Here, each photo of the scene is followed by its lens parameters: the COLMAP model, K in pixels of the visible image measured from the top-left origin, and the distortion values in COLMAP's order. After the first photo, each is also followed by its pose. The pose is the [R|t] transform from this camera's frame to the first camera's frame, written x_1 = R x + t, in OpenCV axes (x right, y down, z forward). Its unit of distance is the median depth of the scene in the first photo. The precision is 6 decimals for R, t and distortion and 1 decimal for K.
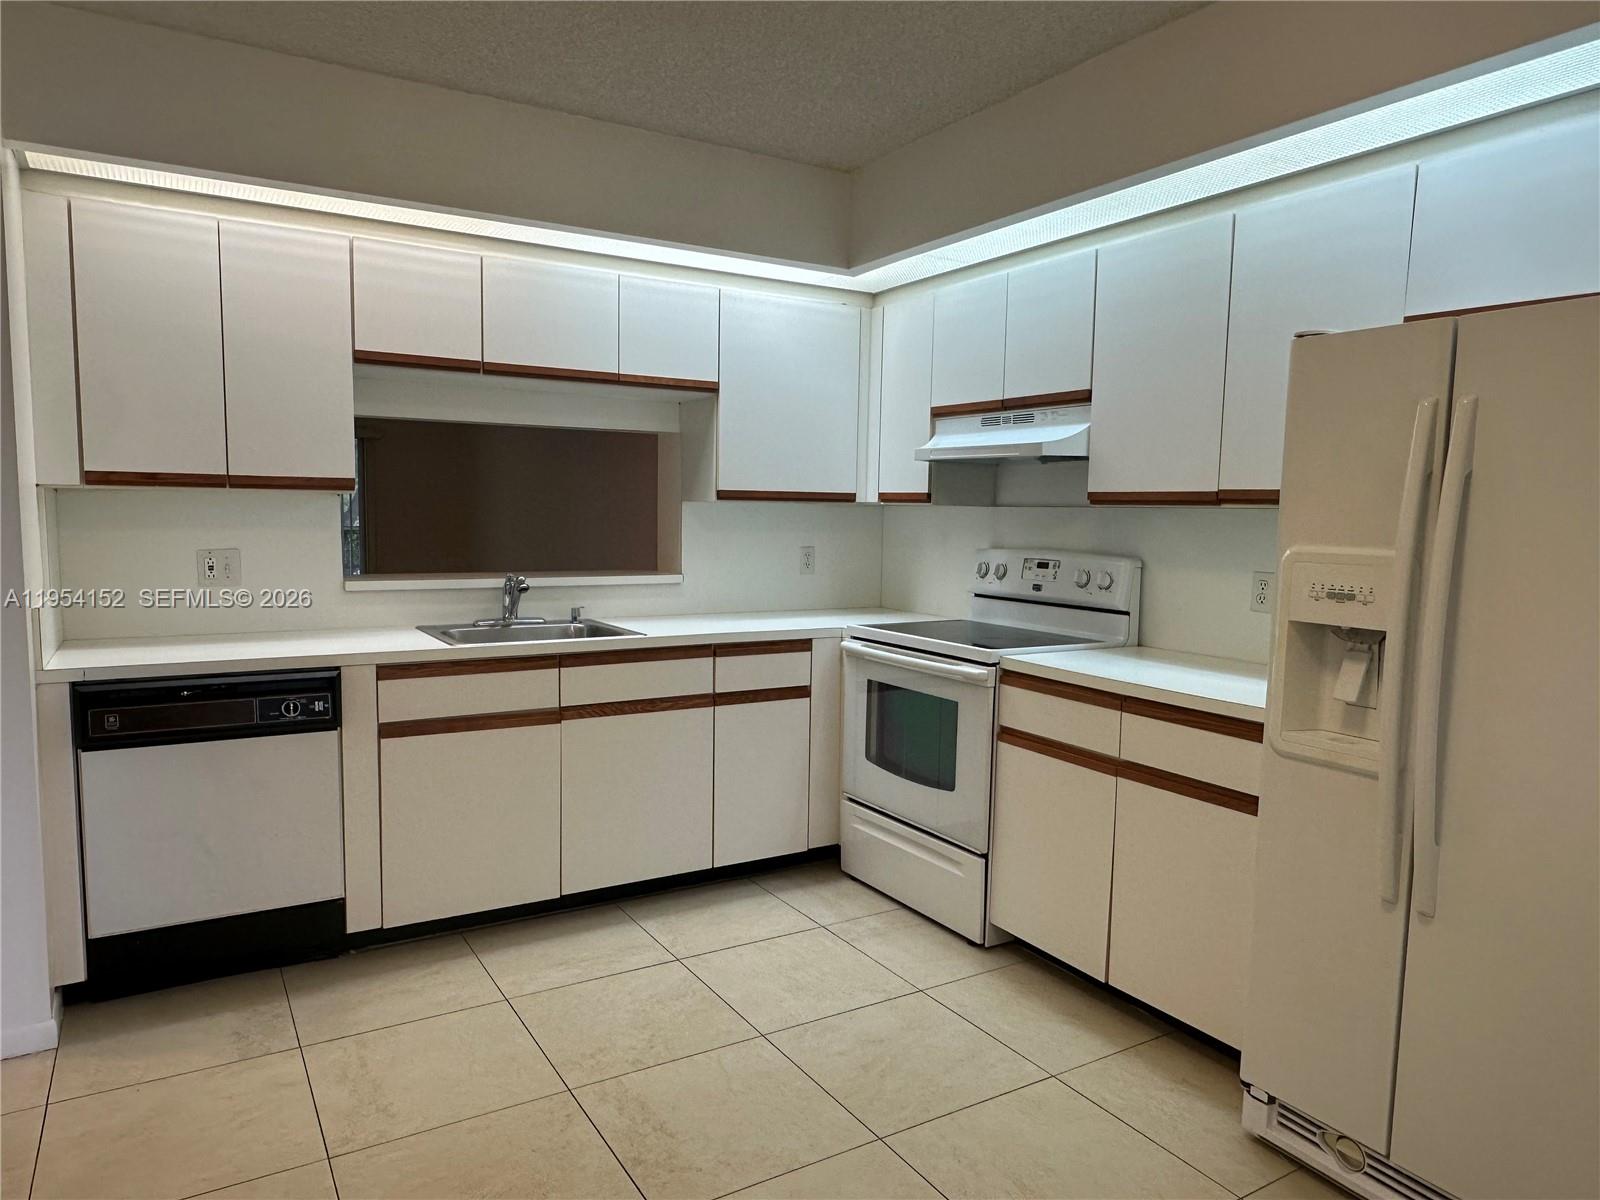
lens RADIAL K [[1044.6, 0, 794.3], [0, 1044.6, 614.3], [0, 0, 1]] dist [-0.007120, -0.002335]
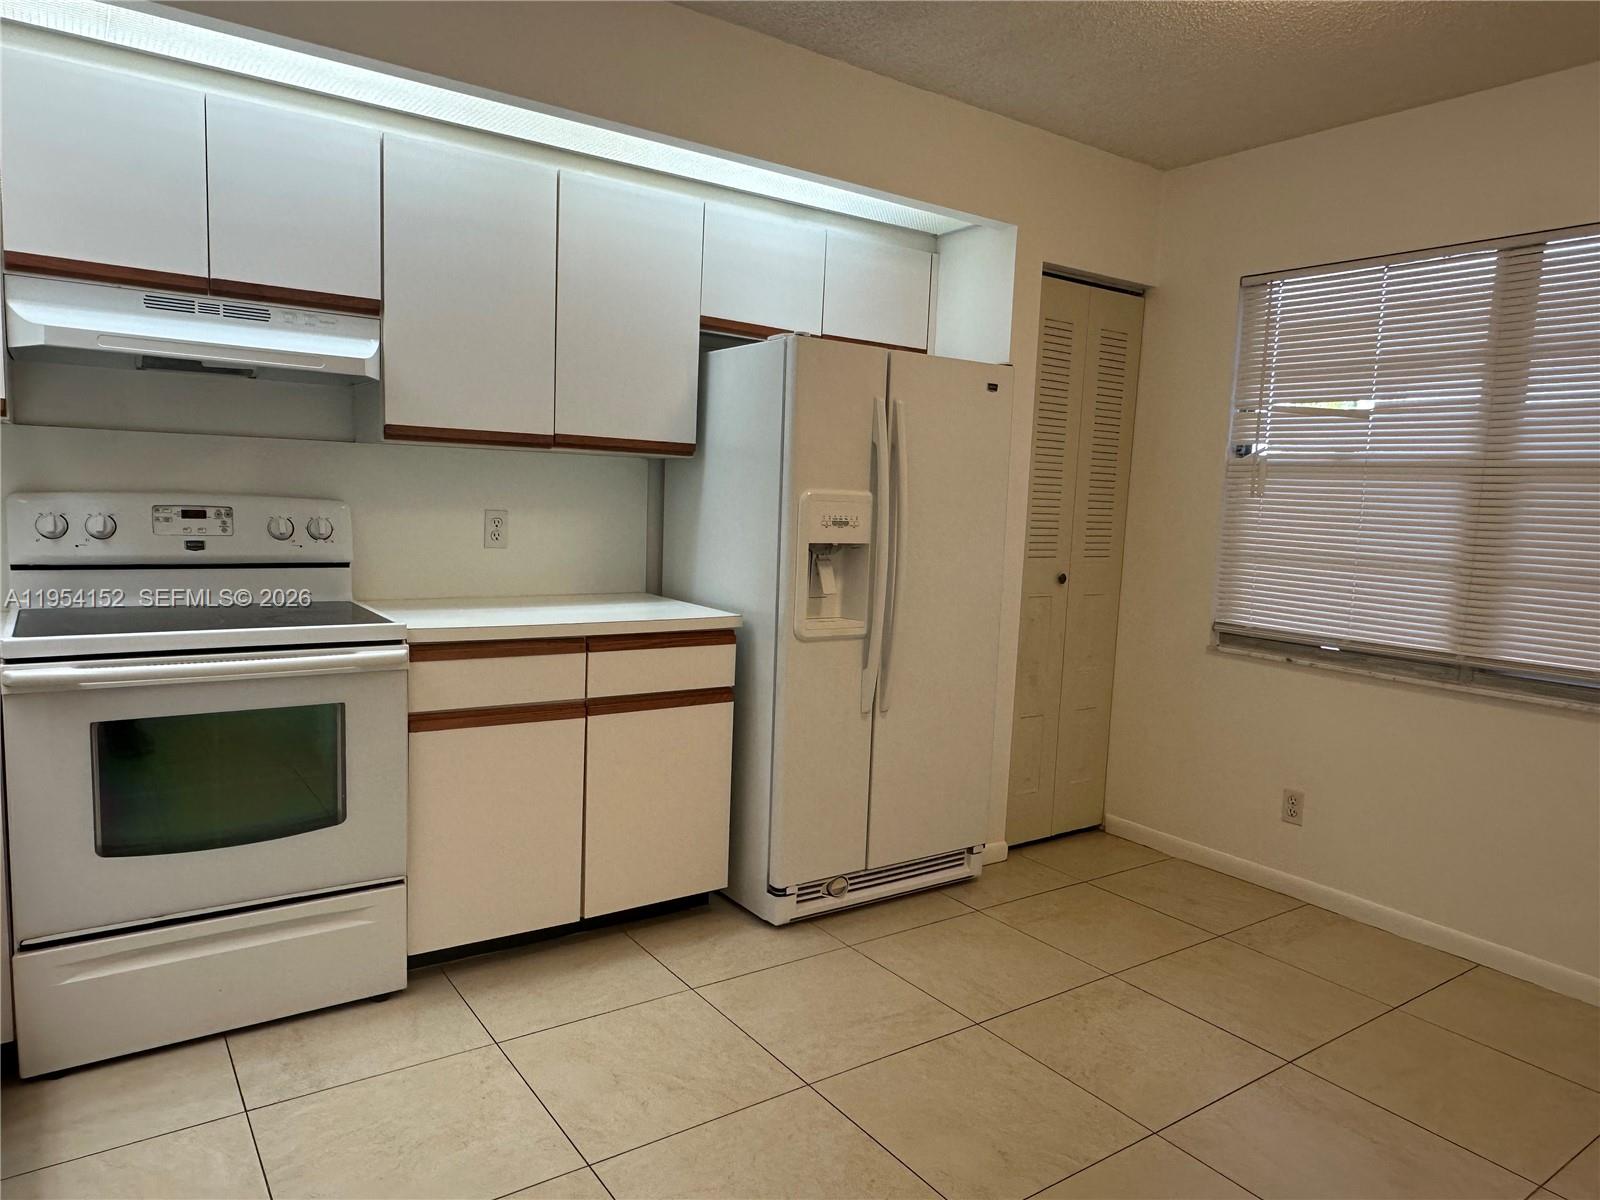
lens RADIAL K [[1044.6, 0, 794.3], [0, 1044.6, 614.3], [0, 0, 1]] dist [-0.007120, -0.002335]
pose [[-0.072083, -0.139535, 0.987590, -0.599655], [0.058467, 0.987872, 0.143842, -0.067100], [-0.995683, 0.068110, -0.063051, 0.734721]]
